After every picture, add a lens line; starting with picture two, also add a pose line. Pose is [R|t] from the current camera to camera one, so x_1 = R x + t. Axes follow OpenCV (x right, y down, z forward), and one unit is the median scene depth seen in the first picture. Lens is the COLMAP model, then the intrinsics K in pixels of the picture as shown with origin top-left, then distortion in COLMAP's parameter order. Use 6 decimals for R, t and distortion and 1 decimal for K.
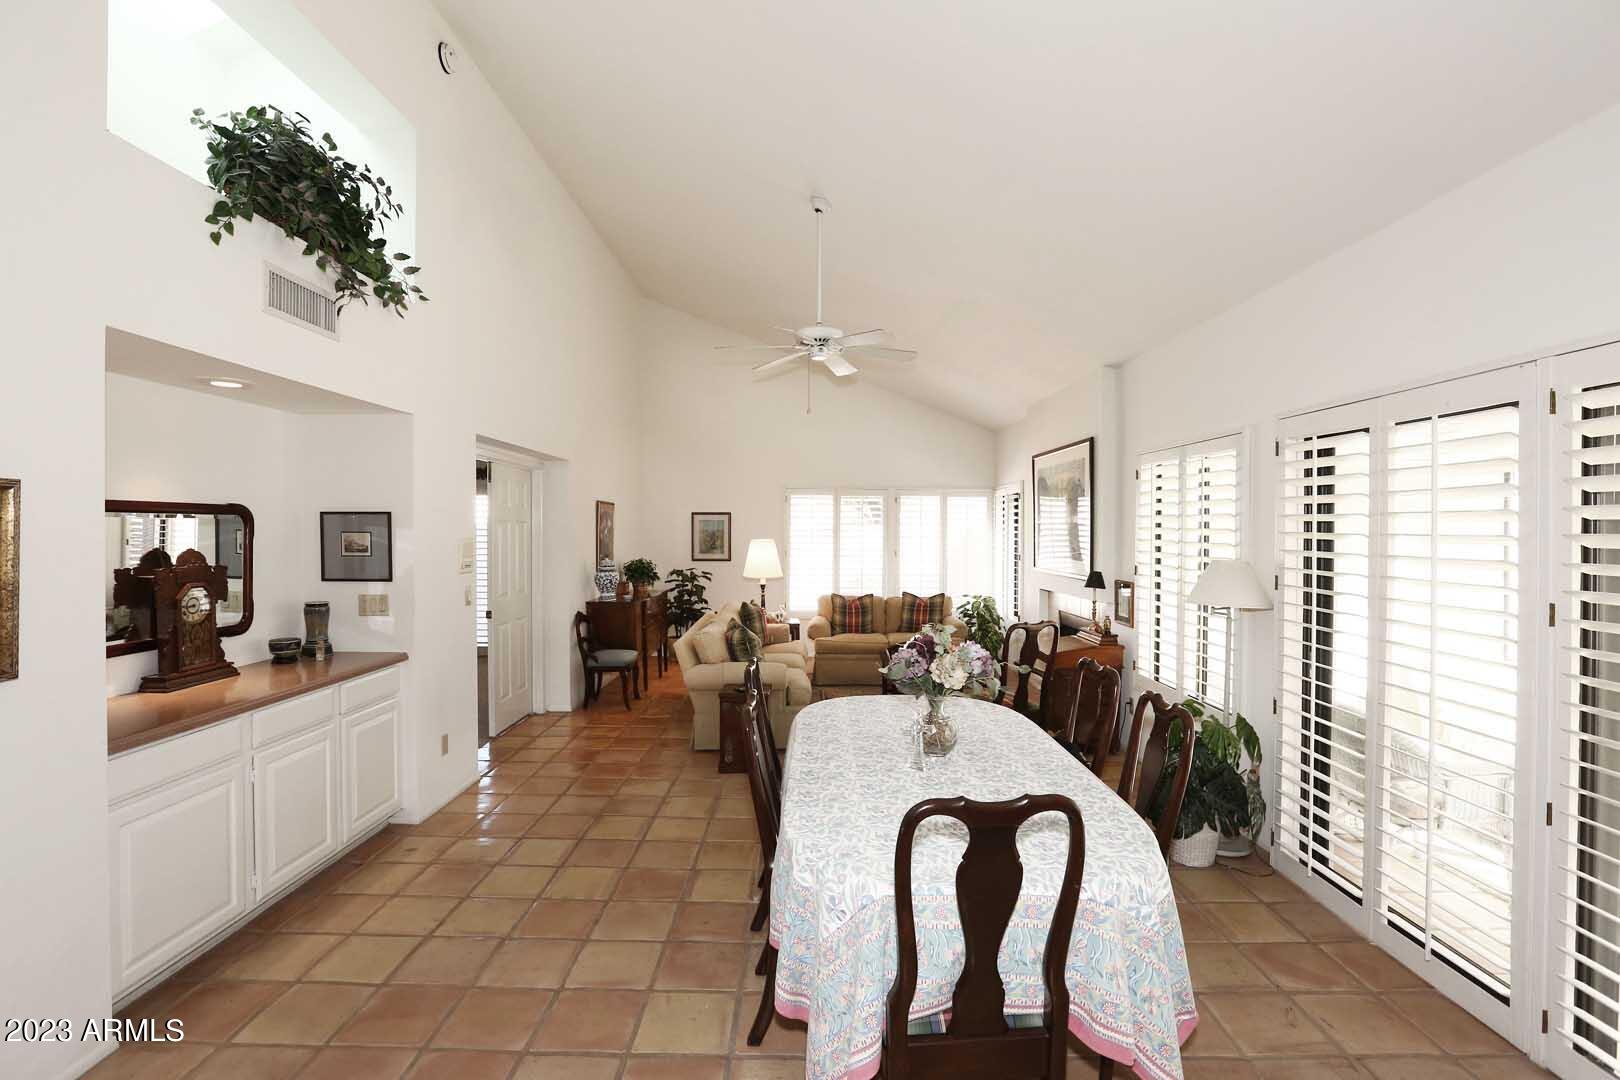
lens RADIAL K [[742.0, 0, 801.9], [0, 742.0, 533.2], [0, 0, 1]] dist [-0.054072, 0.020466]
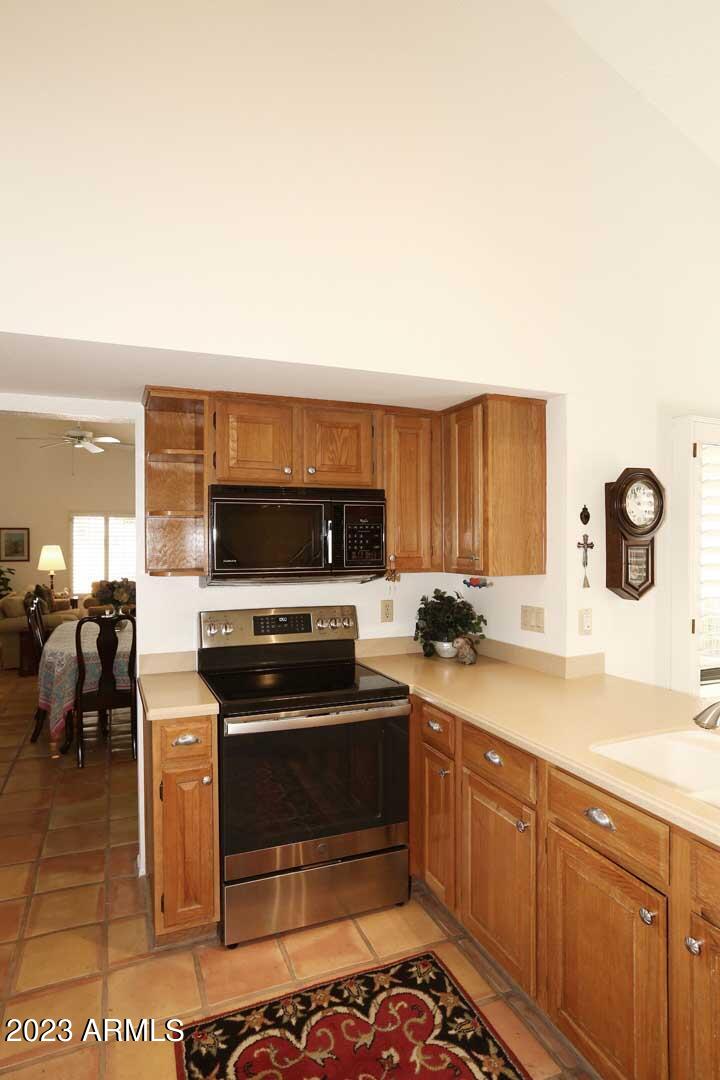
lens RADIAL K [[598.5, 0, 354.0], [0, 598.5, 544.6], [0, 0, 1]] dist [-0.058208, 0.044783]
pose [[0.921521, -0.005312, 0.388292, 0.054266], [0.004758, 0.999986, 0.002390, 0.006913], [-0.388299, -0.000355, 0.921533, -0.416440]]
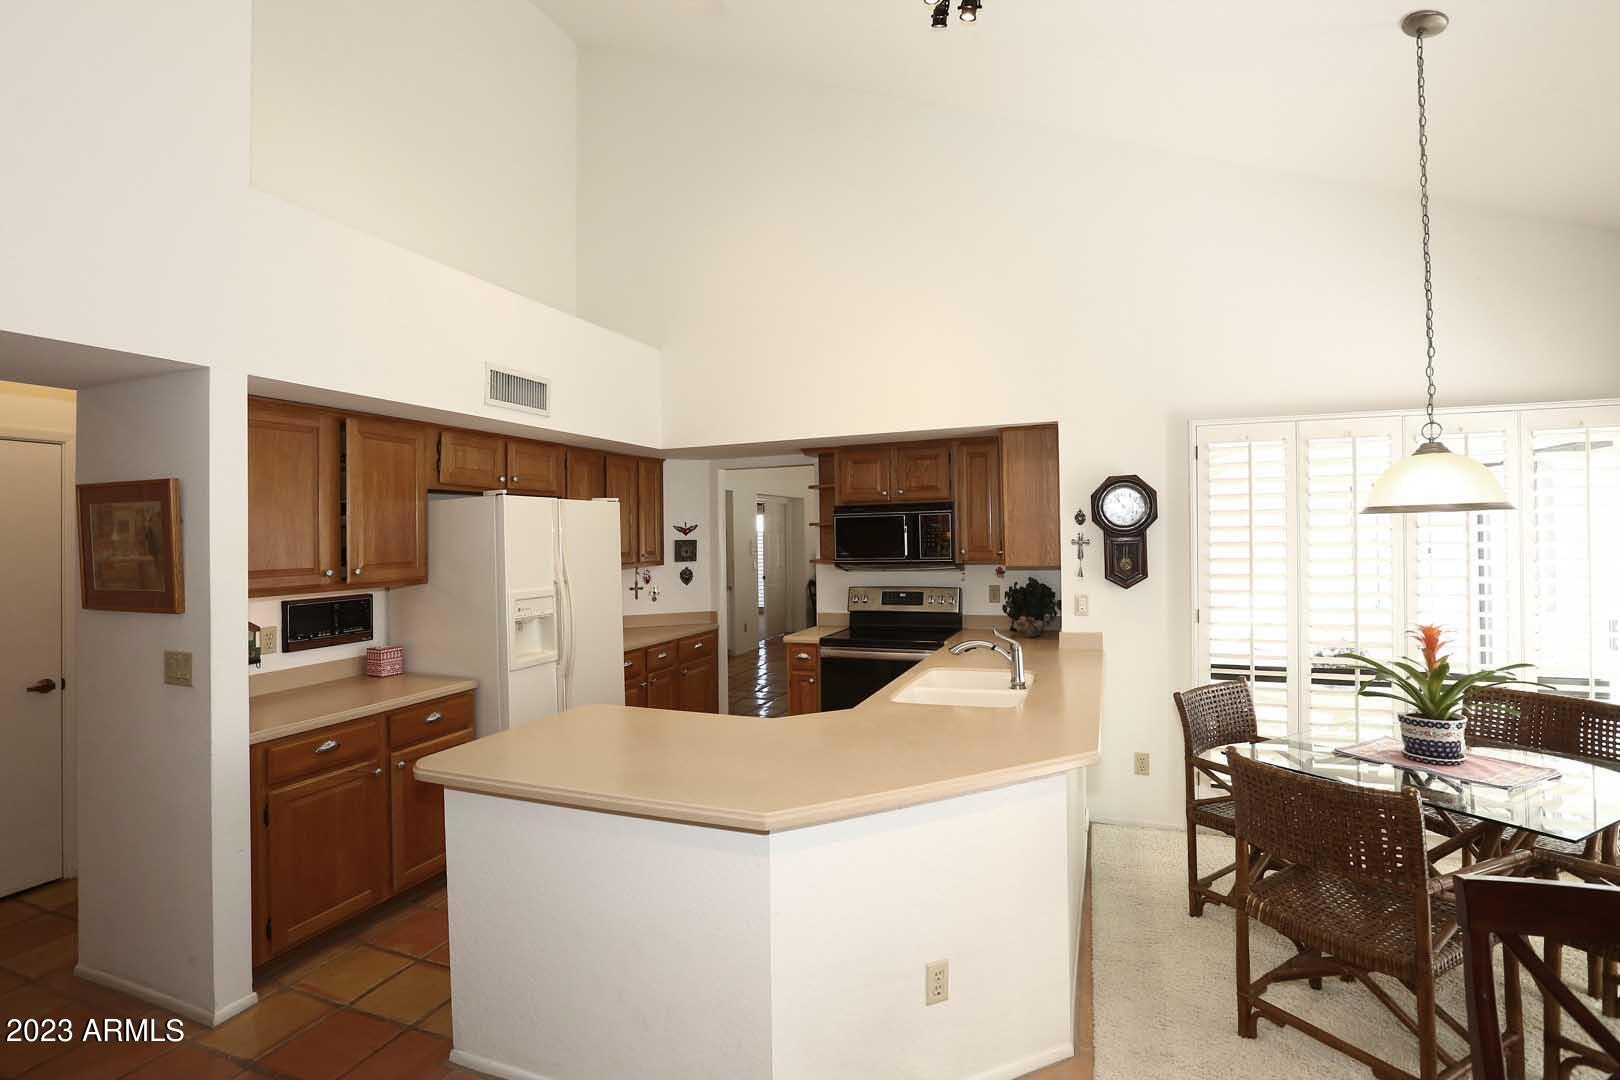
lens RADIAL K [[763.2, 0, 807.9], [0, 763.2, 524.6], [0, 0, 1]] dist [-0.050697, 0.022626]
pose [[0.936232, -0.022740, -0.350646, 0.346248], [0.017831, 0.999693, -0.017222, 0.001756], [0.350929, 0.009872, 0.936350, -0.747811]]
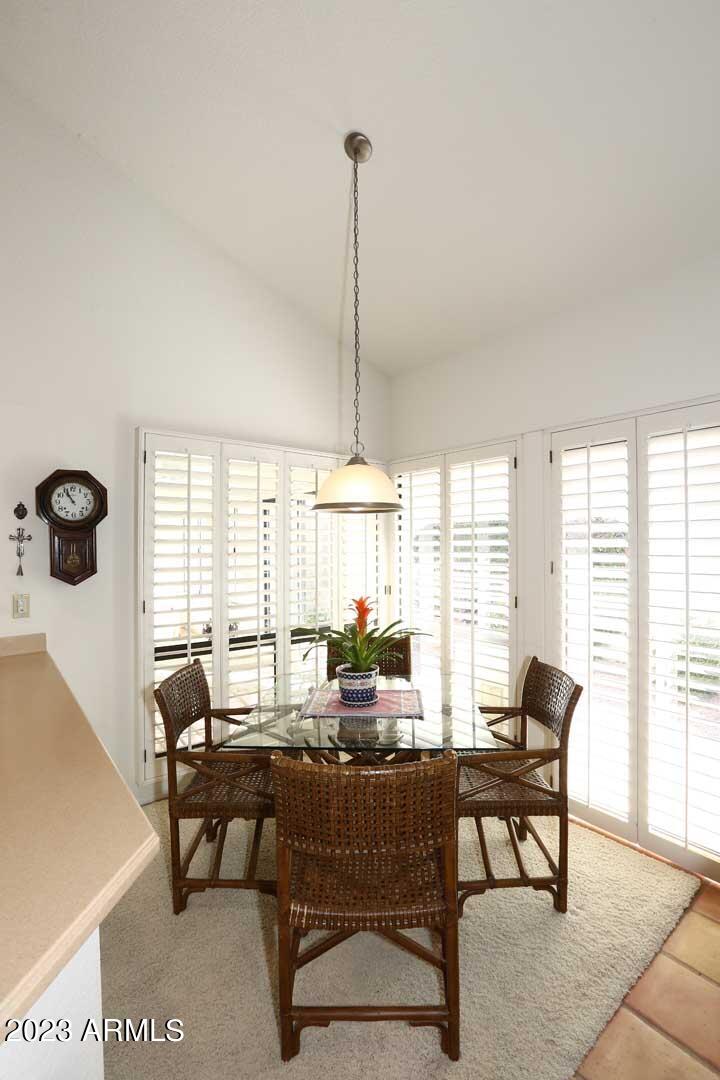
lens RADIAL K [[494.7, 0, 366.3], [0, 494.7, 541.7], [0, 0, 1]] dist [-0.054072, 0.020466]
pose [[0.774127, -0.003416, 0.633021, 0.310086], [0.010257, 0.999922, -0.007149, 0.016727], [-0.632947, 0.012027, 0.774102, -0.547530]]
